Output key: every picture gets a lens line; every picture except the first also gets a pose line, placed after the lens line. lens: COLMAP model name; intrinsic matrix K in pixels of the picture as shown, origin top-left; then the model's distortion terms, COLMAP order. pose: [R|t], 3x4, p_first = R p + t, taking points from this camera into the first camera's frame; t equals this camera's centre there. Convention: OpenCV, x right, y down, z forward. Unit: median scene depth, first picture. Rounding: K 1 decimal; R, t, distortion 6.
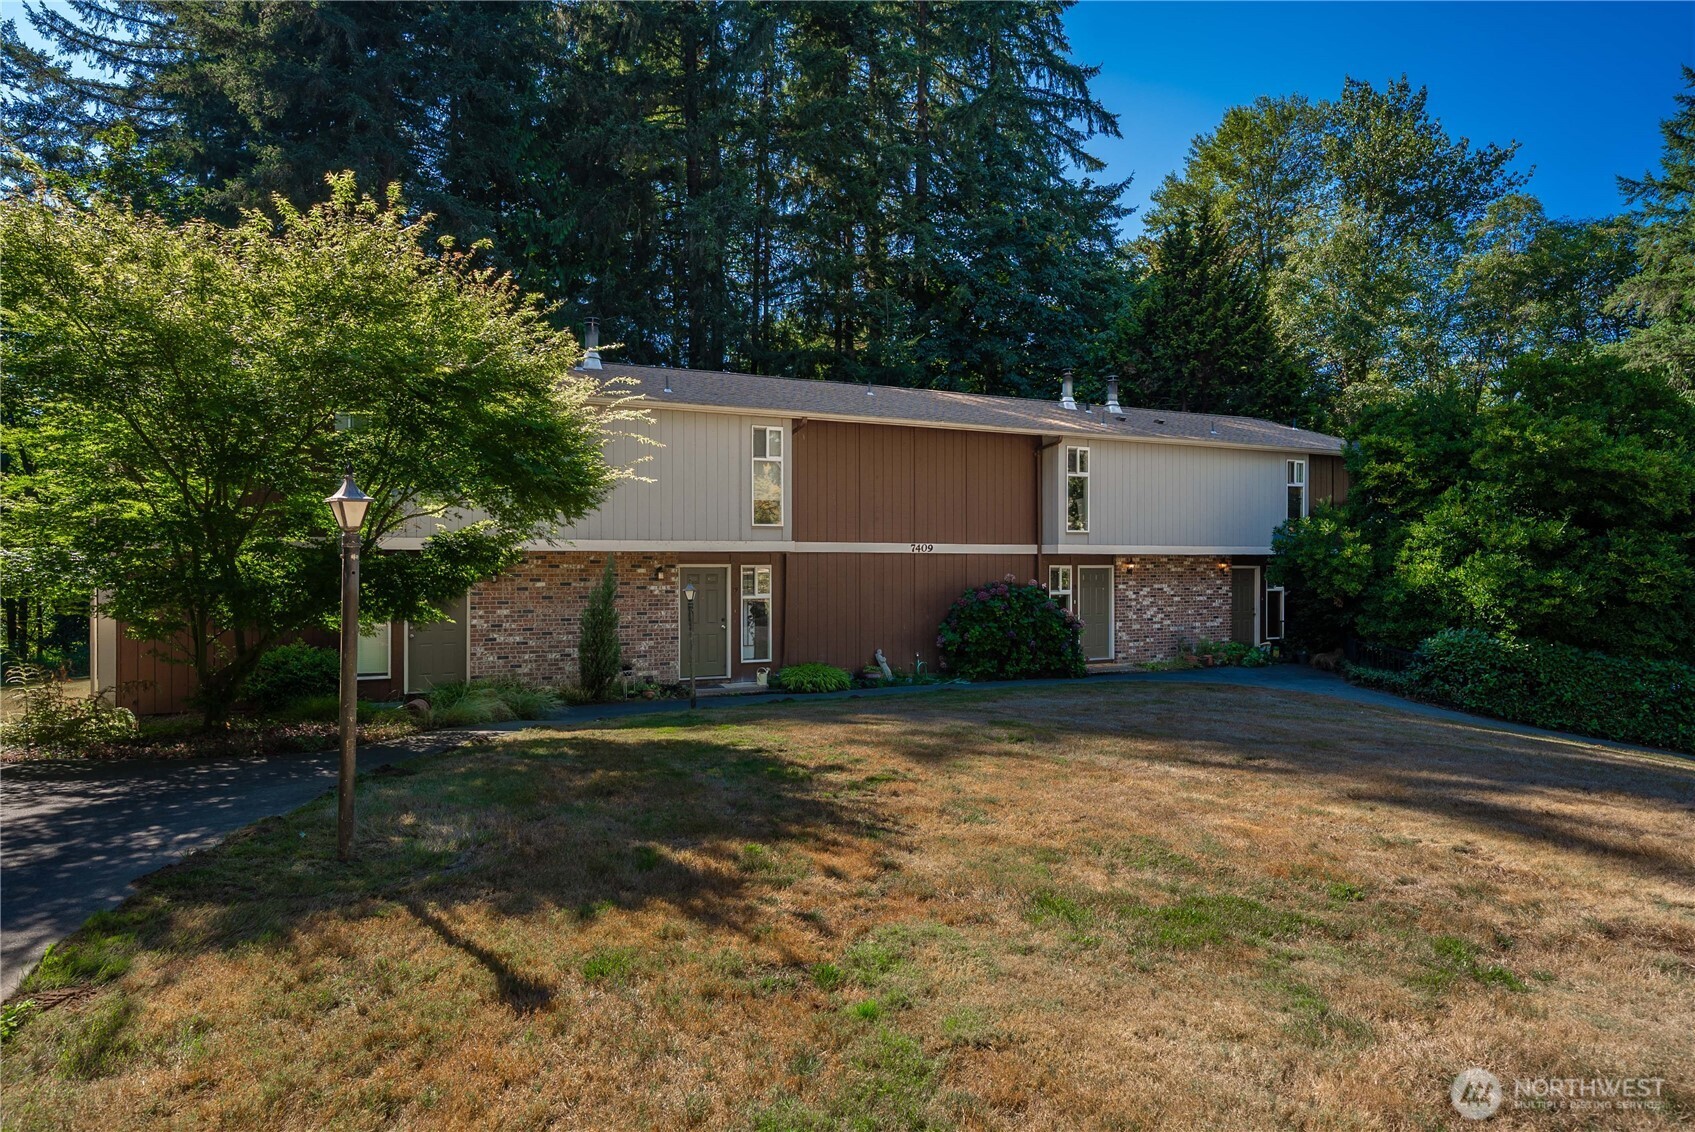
lens RADIAL K [[948.8, 0, 845.2], [0, 948.8, 572.9], [0, 0, 1]] dist [-0.014265, 0.000452]
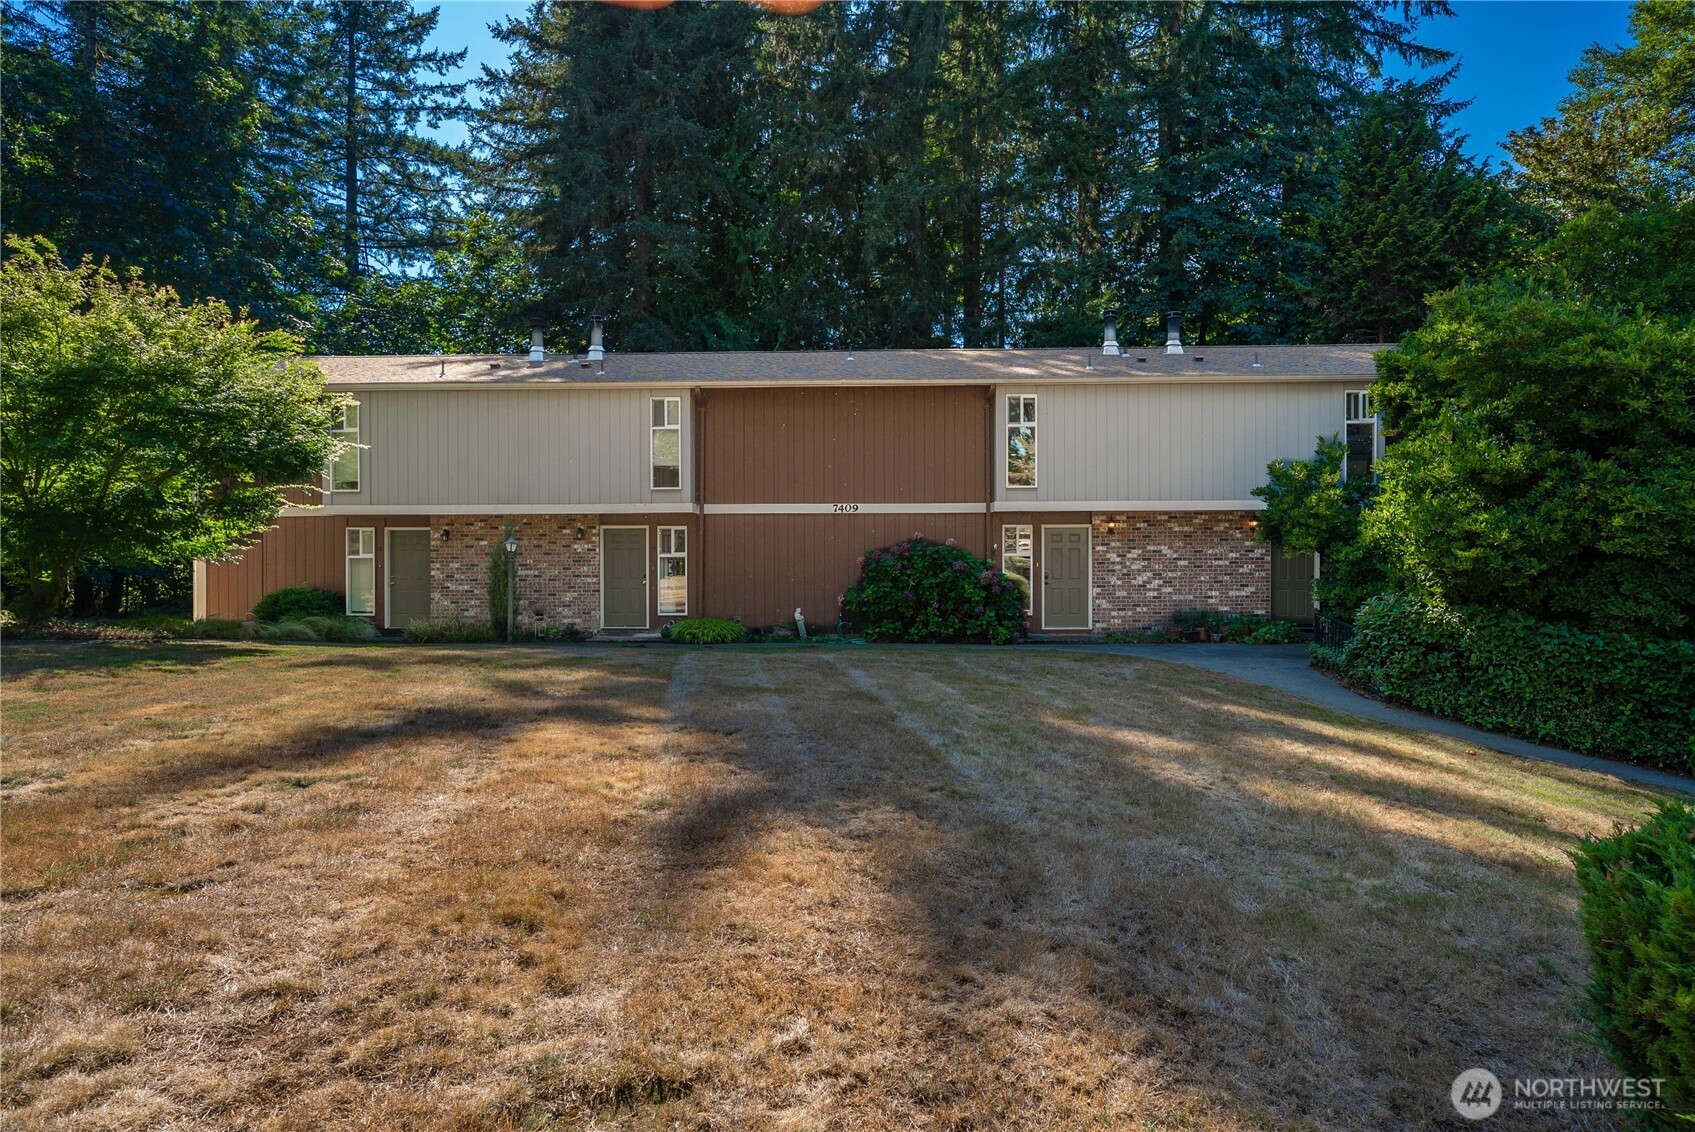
lens RADIAL K [[948.8, 0, 847.8], [0, 948.8, 561.5], [0, 0, 1]] dist [-0.014265, 0.000452]
pose [[0.894652, 0.000102, -0.446763, 0.501973], [0.000017, 1.000000, 0.000263, 0.028183], [0.446763, -0.000243, 0.894652, 0.102950]]
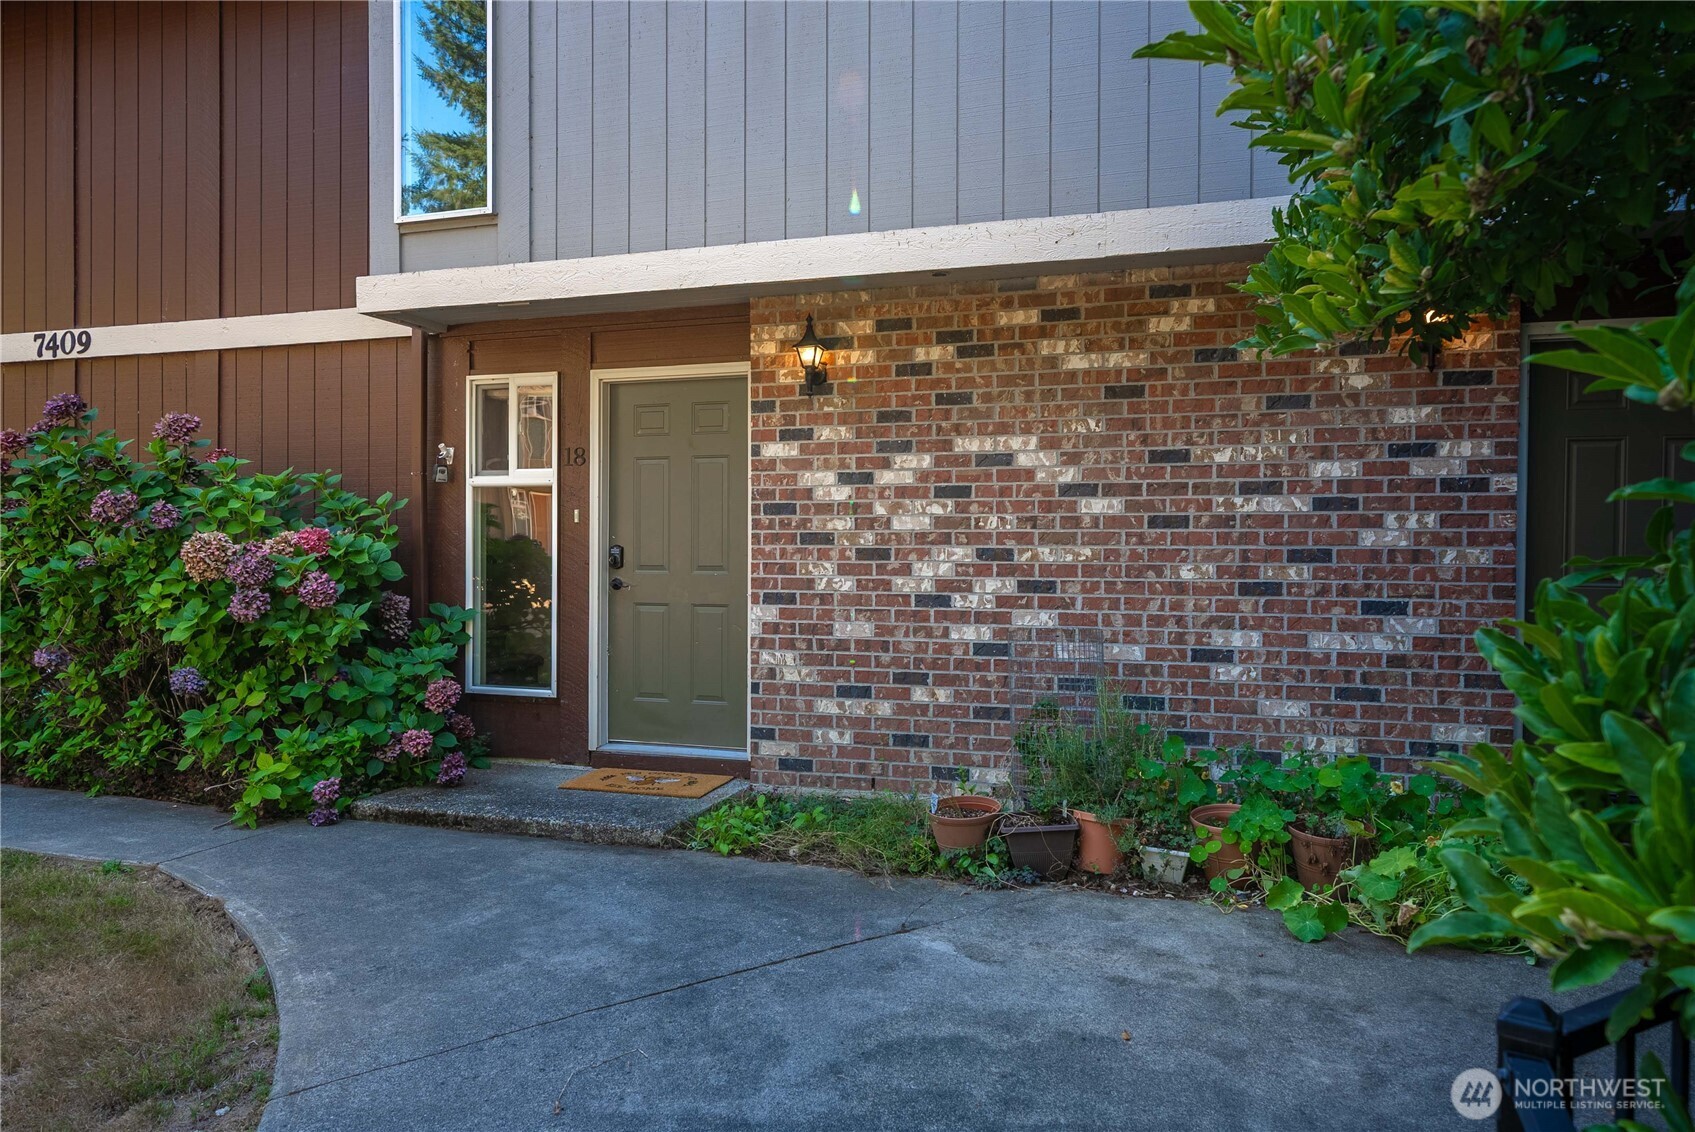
lens RADIAL K [[1099.8, 0, 850.5], [0, 1099.8, 561.5], [0, 0, 1]] dist [-0.002604, -0.000163]
pose [[0.737540, 0.014538, -0.675147, 0.509709], [-0.007702, 0.999884, 0.013117, 0.039714], [0.675260, -0.004474, 0.737566, 0.858130]]
